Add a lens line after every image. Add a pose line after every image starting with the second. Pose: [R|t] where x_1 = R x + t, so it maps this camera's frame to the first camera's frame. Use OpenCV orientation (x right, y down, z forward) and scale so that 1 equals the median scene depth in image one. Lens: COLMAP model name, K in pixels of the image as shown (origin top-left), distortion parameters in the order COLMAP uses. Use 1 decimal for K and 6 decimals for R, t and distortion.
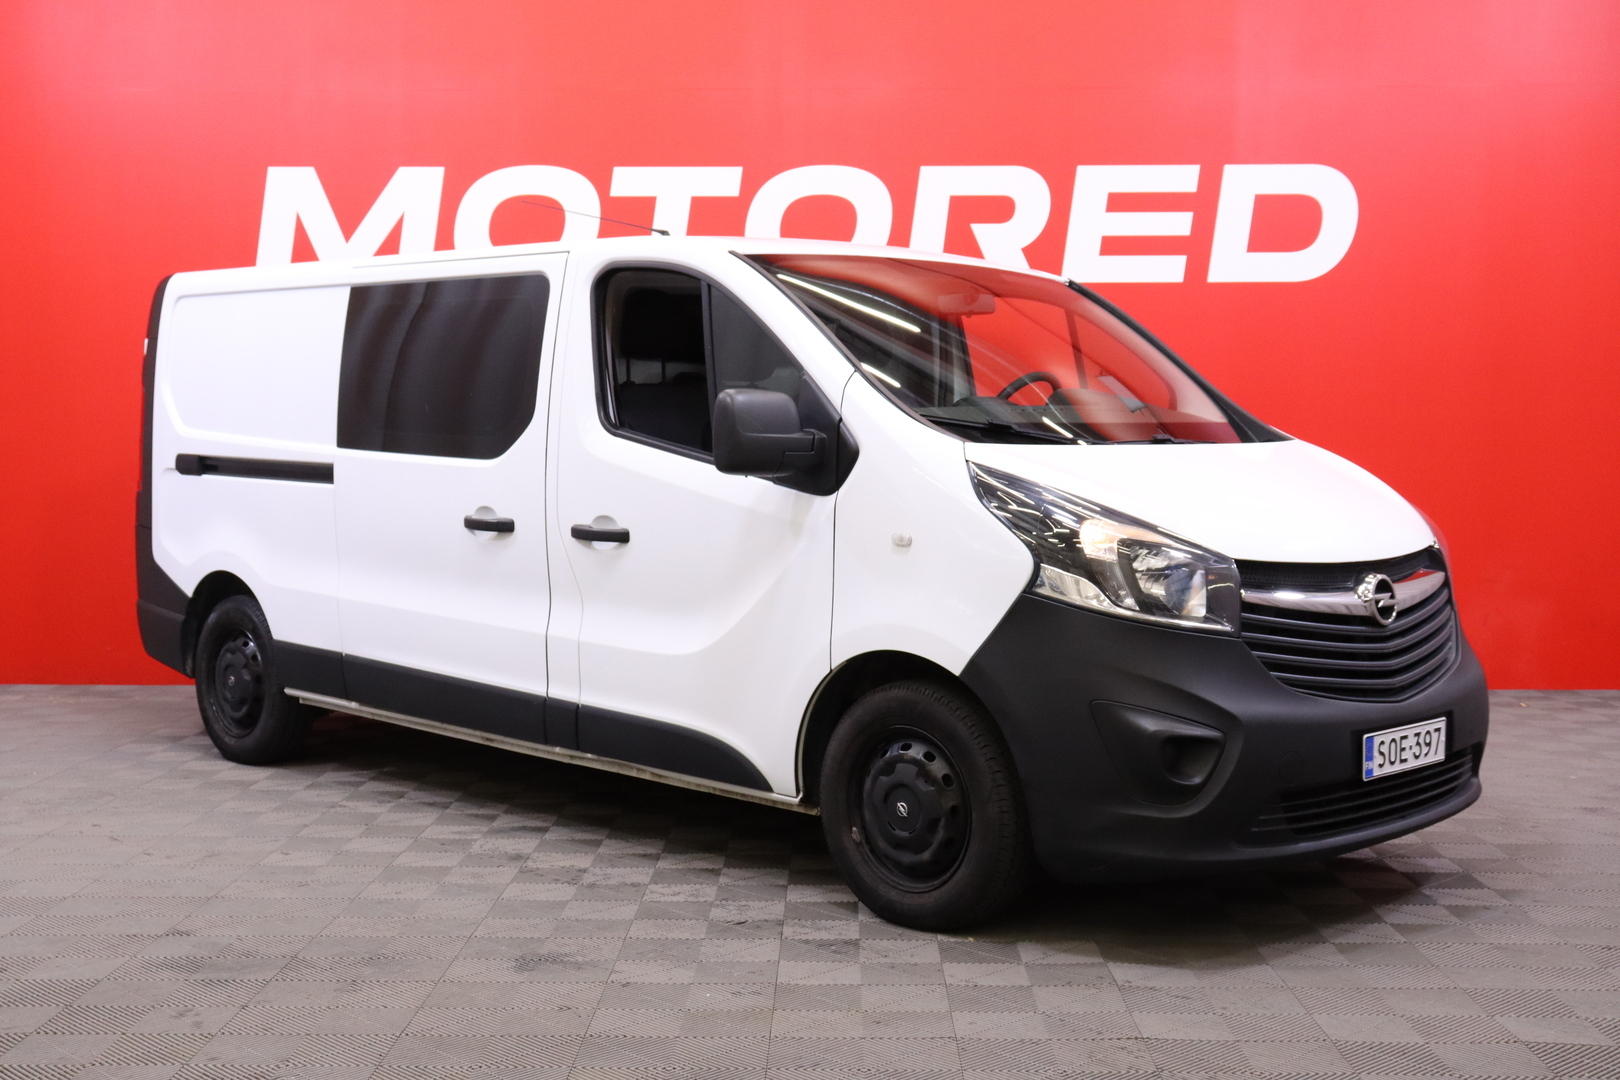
lens RADIAL K [[2152.3, 0, 810.0], [0, 2152.3, 540.0], [0, 0, 1]] dist [-0.005241, 0.014517]
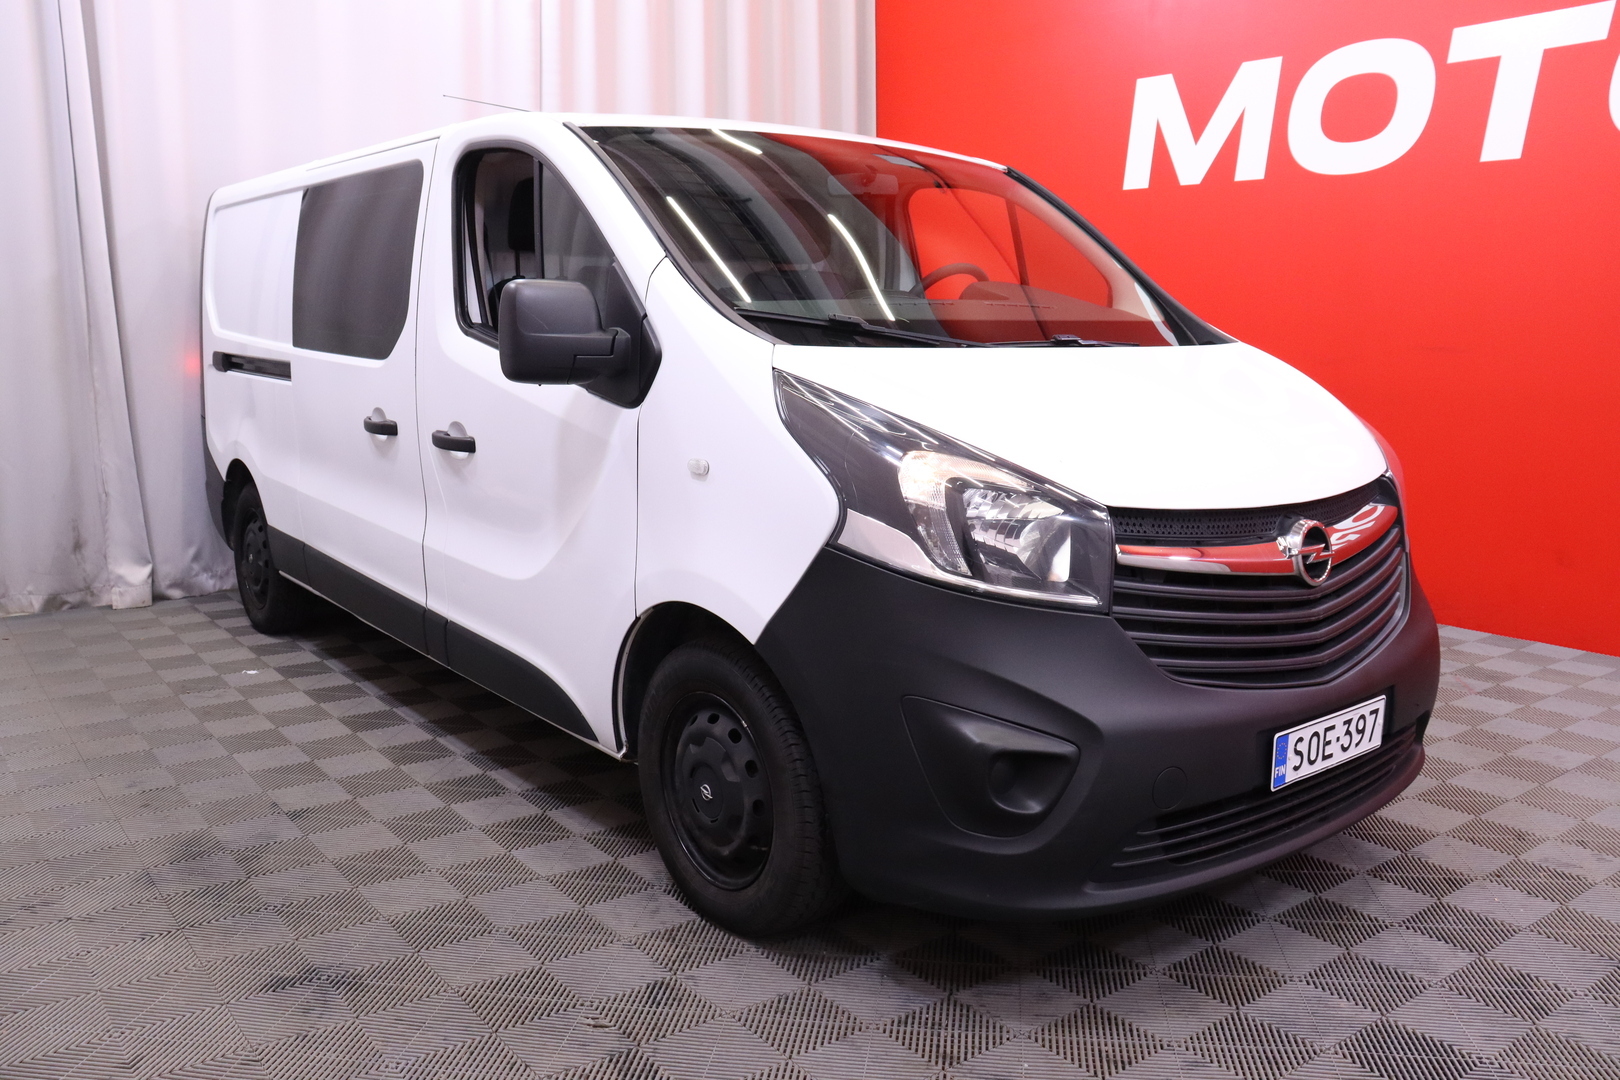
lens RADIAL K [[1390.2, 0, 810.0], [0, 1390.2, 540.0], [0, 0, 1]] dist [-0.172311, 0.125175]
pose [[0.991037, 0.023484, -0.131508, 0.148996], [-0.009577, 0.994383, 0.105404, -0.027398], [0.133245, -0.103200, 0.985696, 0.485508]]
